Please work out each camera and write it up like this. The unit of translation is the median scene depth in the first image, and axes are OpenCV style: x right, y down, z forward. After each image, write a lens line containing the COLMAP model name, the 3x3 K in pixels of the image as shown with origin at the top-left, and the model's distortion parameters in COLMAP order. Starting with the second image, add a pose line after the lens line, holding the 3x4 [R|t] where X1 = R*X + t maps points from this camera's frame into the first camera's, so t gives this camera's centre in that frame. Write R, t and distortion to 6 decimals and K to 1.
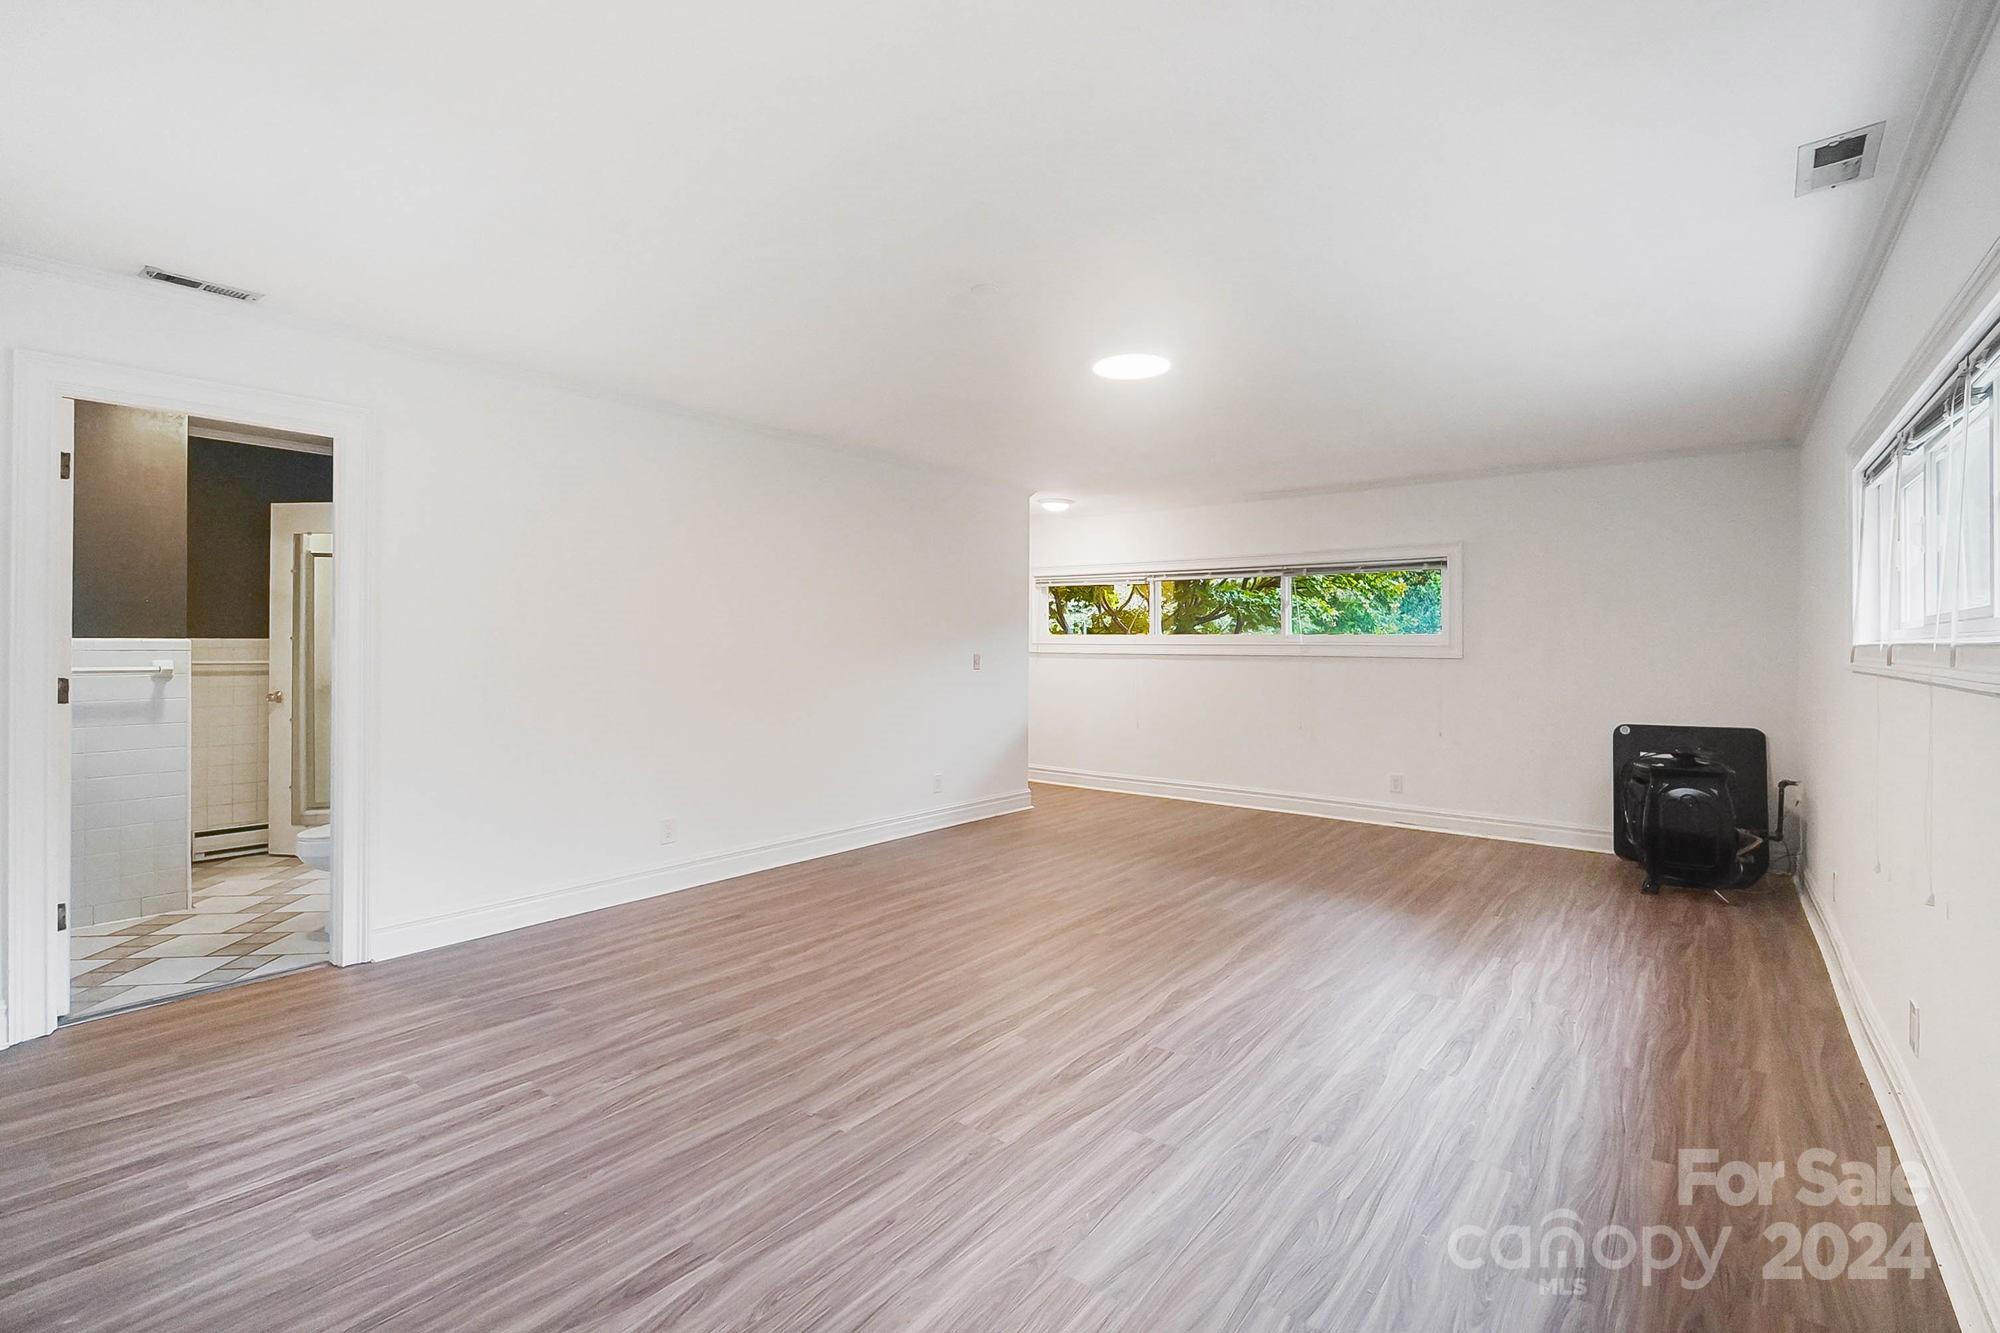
lens RADIAL K [[870.5, 0, 974.7], [0, 870.5, 661.0], [0, 0, 1]] dist [-0.067758, 0.020782]
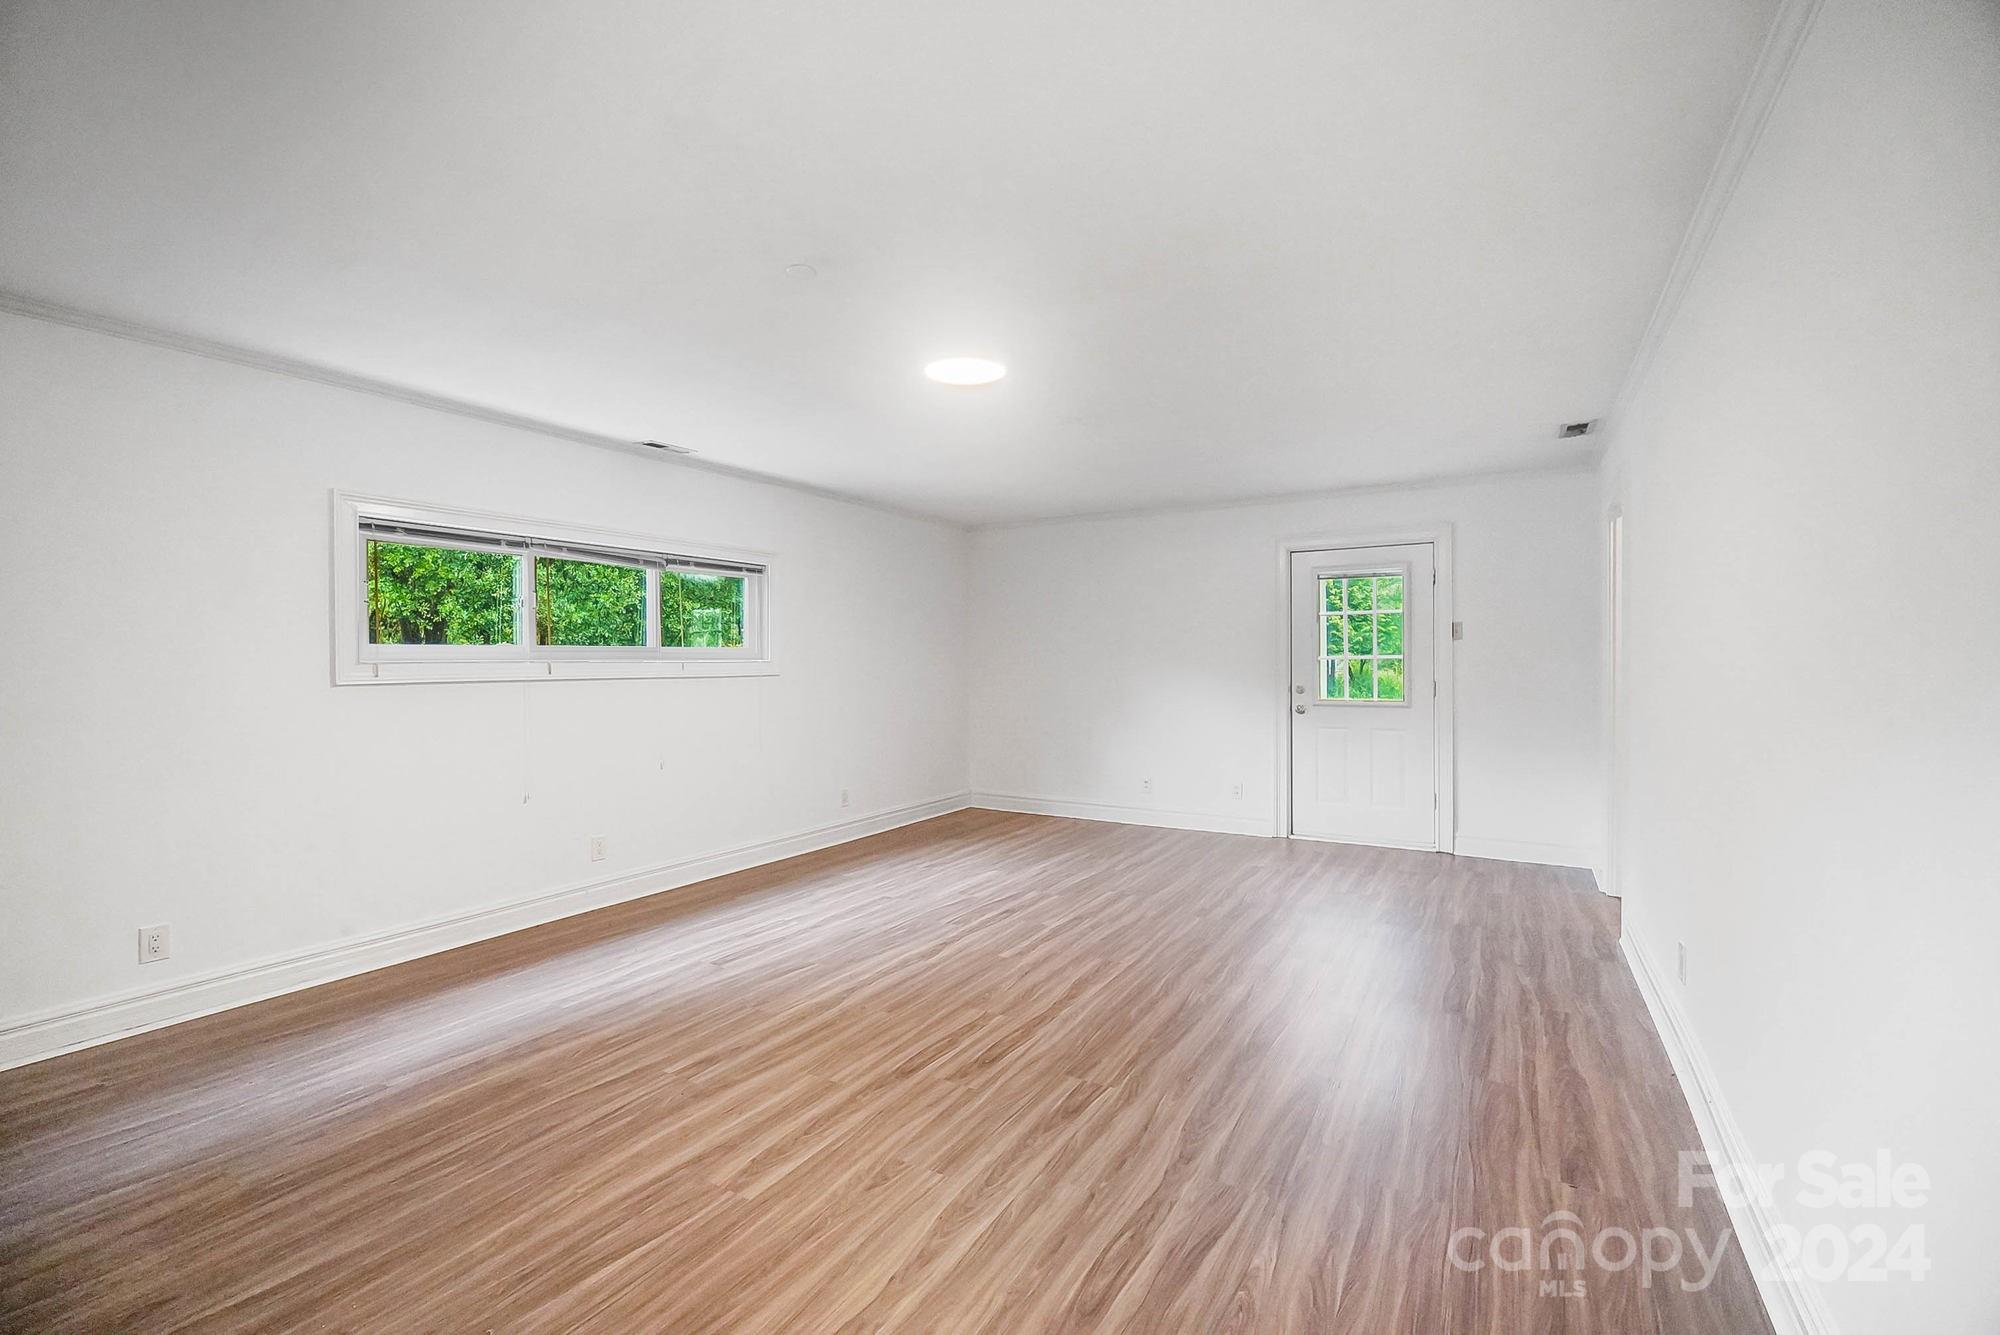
lens RADIAL K [[870.5, 0, 974.7], [0, 870.5, 662.0], [0, 0, 1]] dist [-0.067758, 0.020782]
pose [[-0.990393, -0.001893, -0.138271, 0.357747], [-0.004235, 0.999852, 0.016645, -0.044029], [0.138219, 0.017071, -0.990255, 2.290085]]
